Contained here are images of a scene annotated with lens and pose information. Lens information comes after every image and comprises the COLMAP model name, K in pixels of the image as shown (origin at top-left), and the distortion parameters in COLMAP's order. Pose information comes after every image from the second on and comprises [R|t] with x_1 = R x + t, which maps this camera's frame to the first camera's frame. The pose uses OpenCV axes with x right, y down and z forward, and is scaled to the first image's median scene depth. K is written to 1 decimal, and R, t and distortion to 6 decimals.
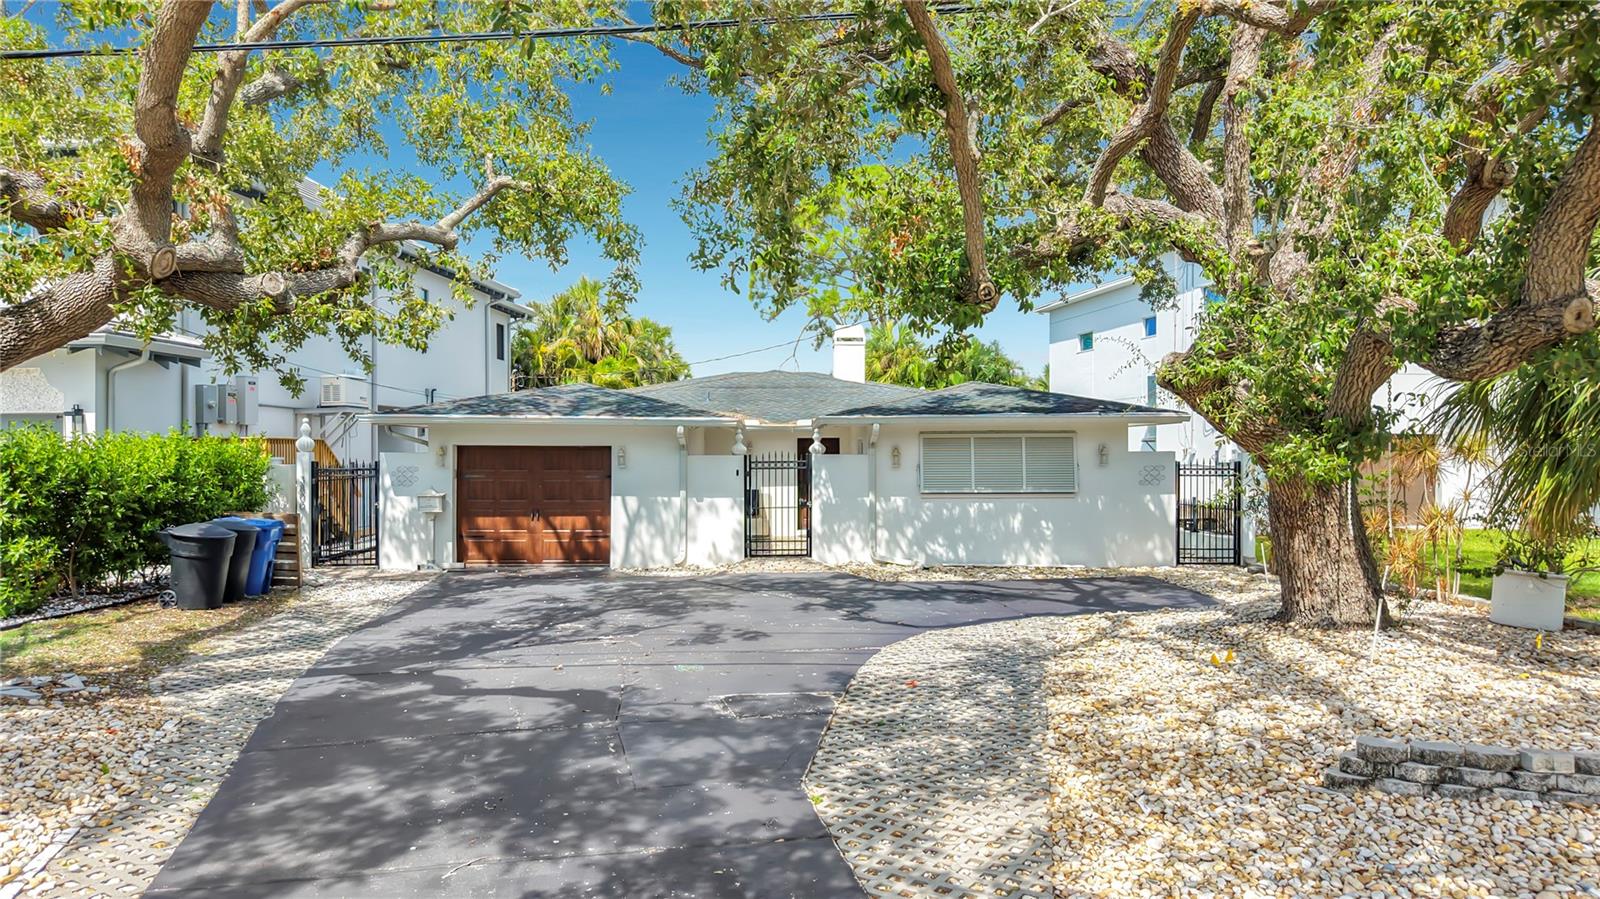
lens RADIAL K [[1165.9, 0, 745.9], [0, 1165.9, 446.6], [0, 0, 1]] dist [0.055690, -0.000553]
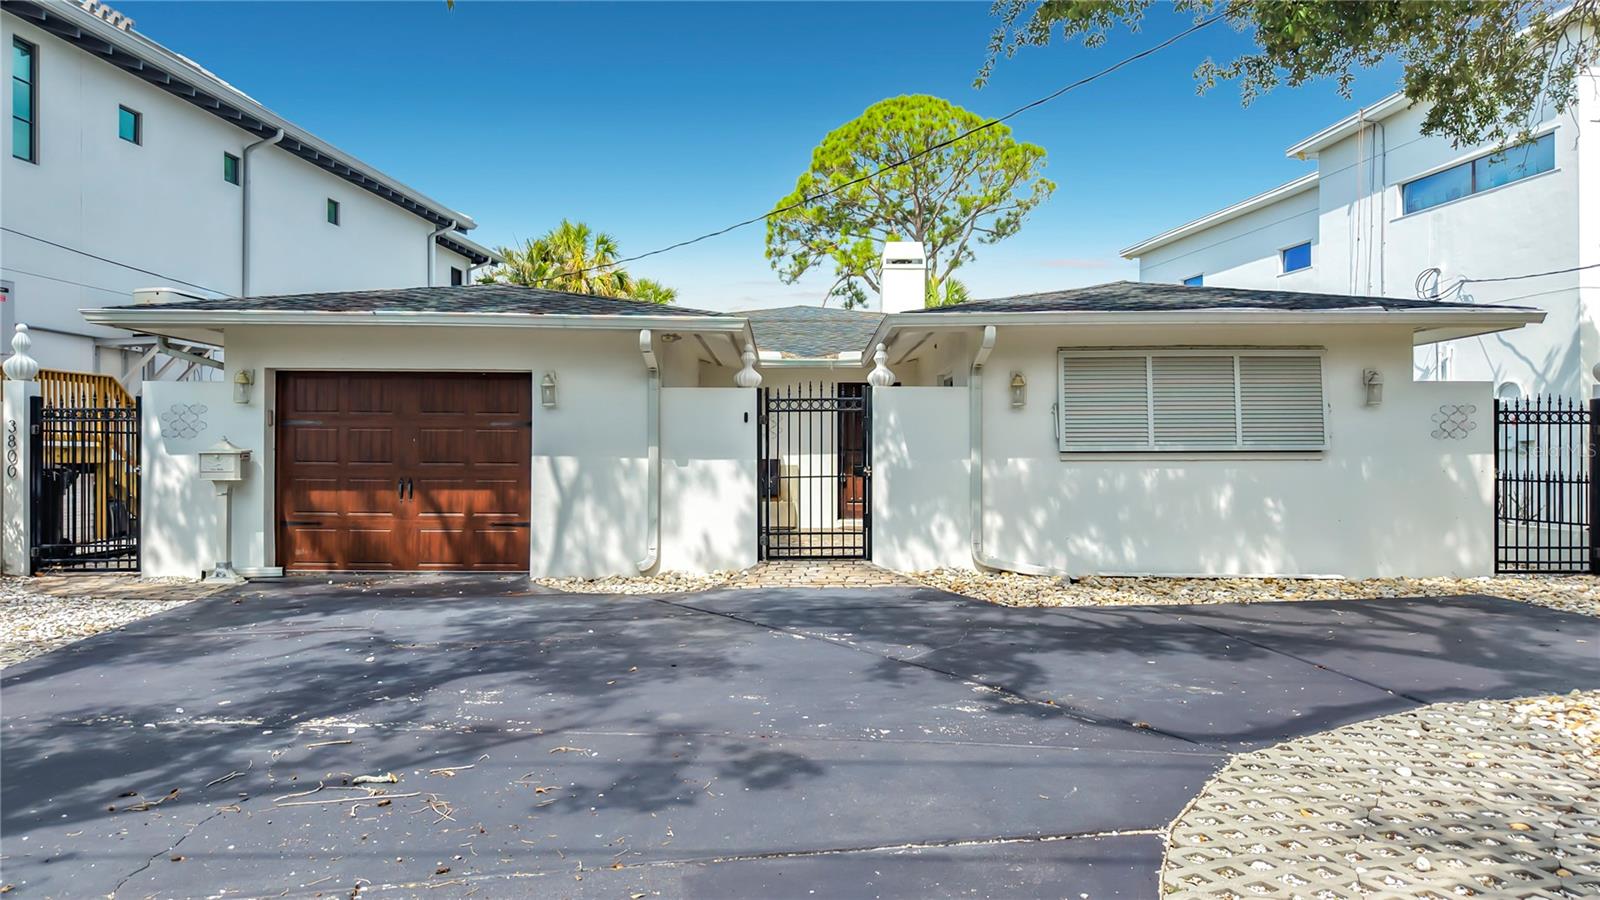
lens RADIAL K [[1147.4, 0, 767.3], [0, 1147.4, 456.7], [0, 0, 1]] dist [0.021626, 0.001051]
pose [[0.999984, 0.003172, 0.004746, 0.000769], [-0.003199, 0.999979, 0.005705, 0.039222], [-0.004728, -0.005720, 0.999972, 0.417423]]
